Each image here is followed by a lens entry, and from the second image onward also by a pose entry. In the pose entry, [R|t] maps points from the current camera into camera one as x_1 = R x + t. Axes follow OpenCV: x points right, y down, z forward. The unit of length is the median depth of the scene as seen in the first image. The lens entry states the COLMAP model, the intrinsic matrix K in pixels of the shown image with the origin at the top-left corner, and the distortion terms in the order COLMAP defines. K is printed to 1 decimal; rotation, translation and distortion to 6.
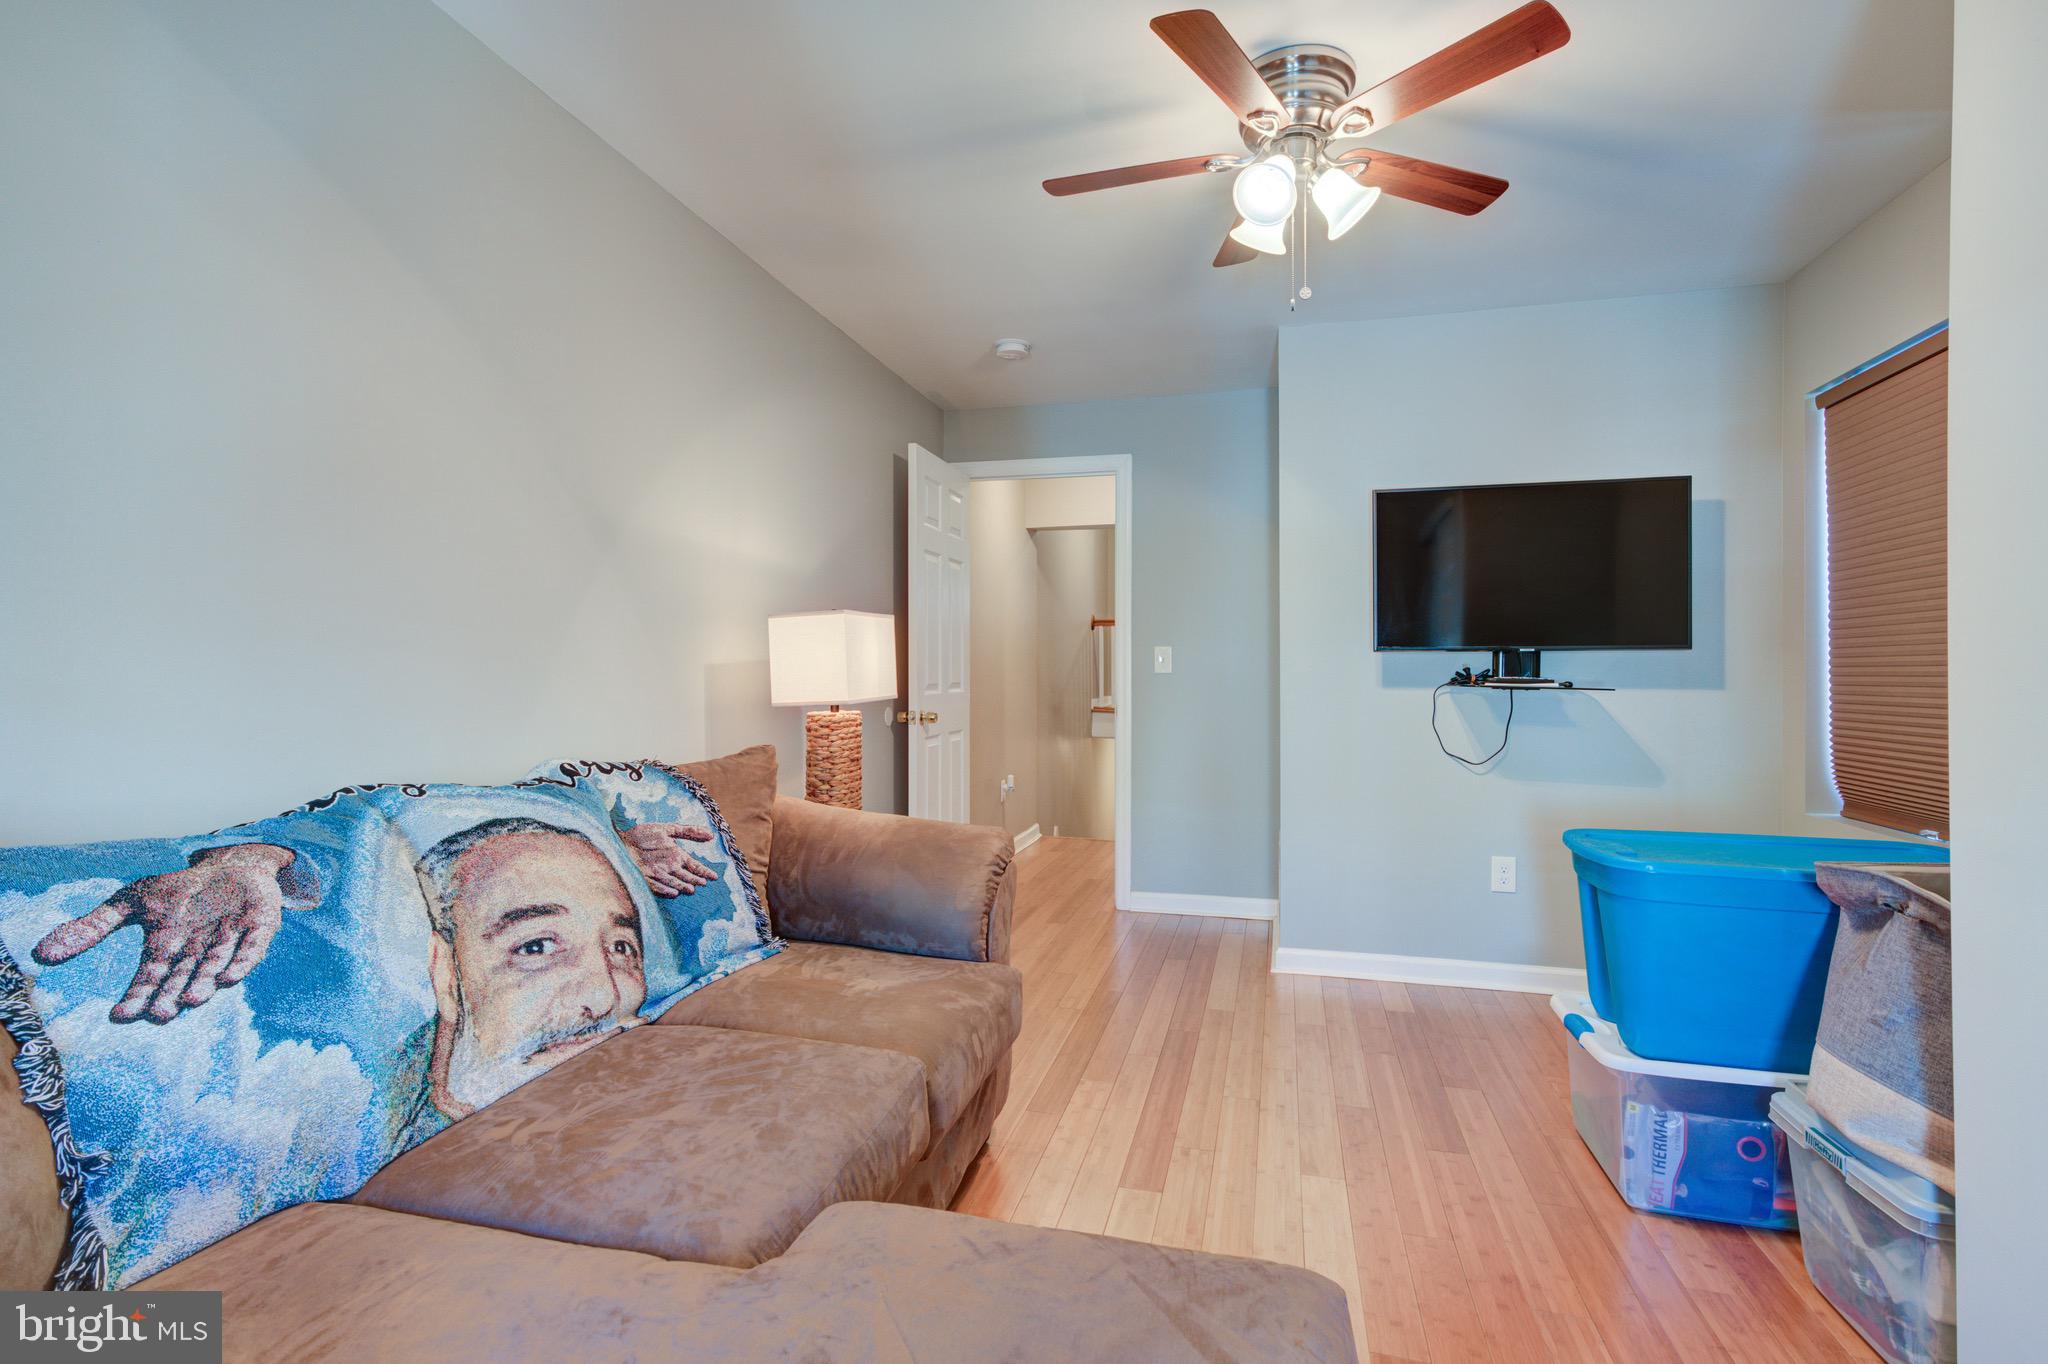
lens RADIAL K [[987.0, 0, 1024.0], [0, 987.0, 682.0], [0, 0, 1]] dist [-0.002043, -0.000274]
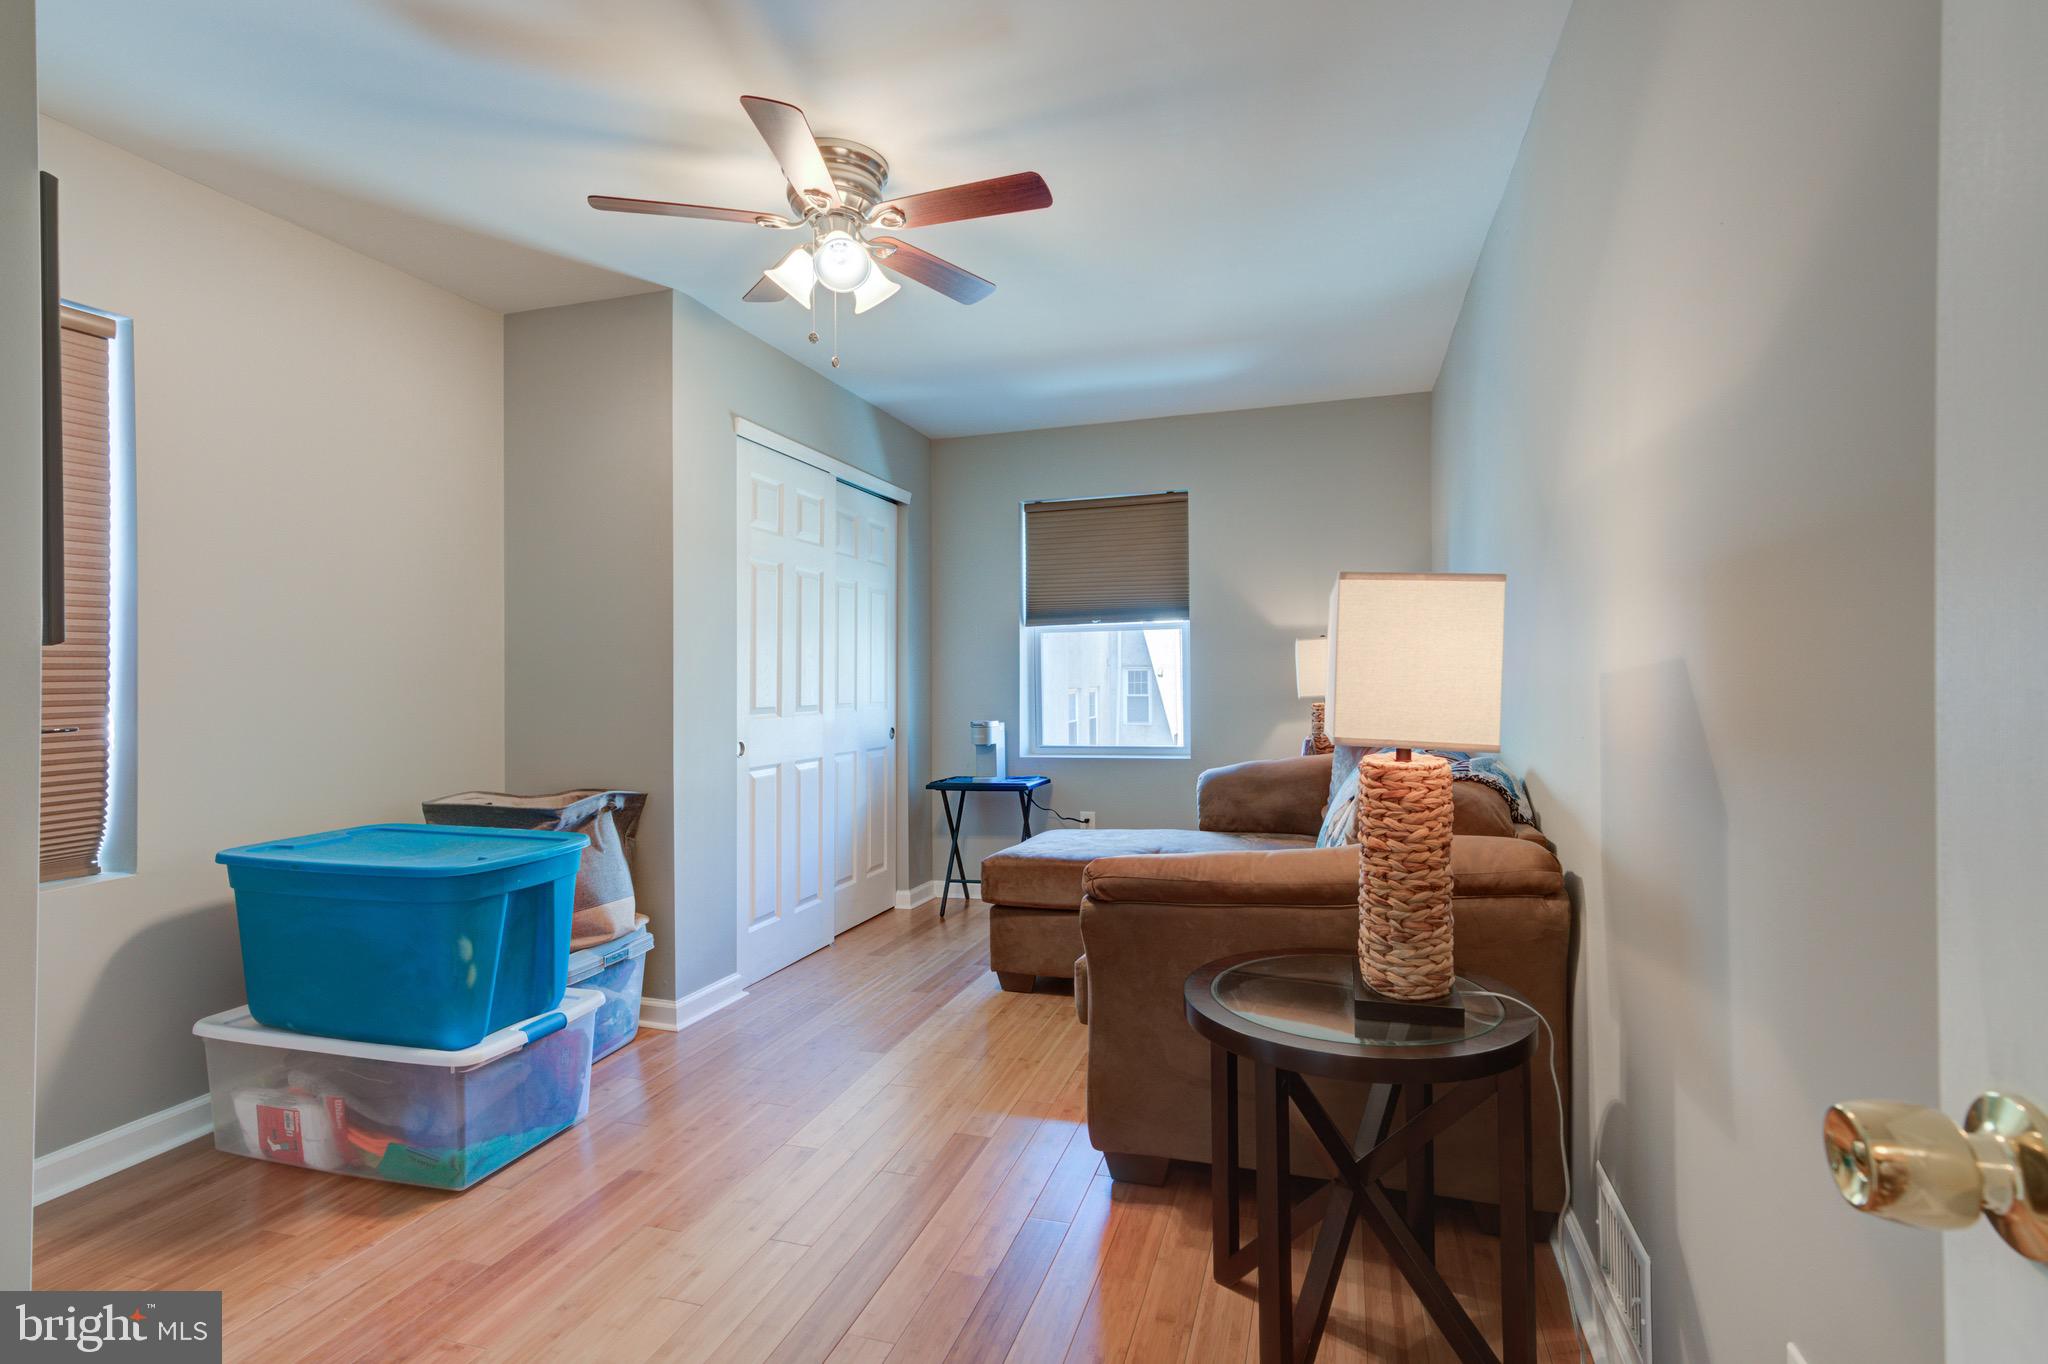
lens RADIAL K [[987.0, 0, 1024.0], [0, 987.0, 682.0], [0, 0, 1]] dist [-0.002043, -0.000274]
pose [[-0.998604, -0.001459, 0.052803, -0.002003], [-0.000907, 0.999945, 0.010479, -0.023629], [-0.052815, 0.010416, -0.998550, 1.783026]]
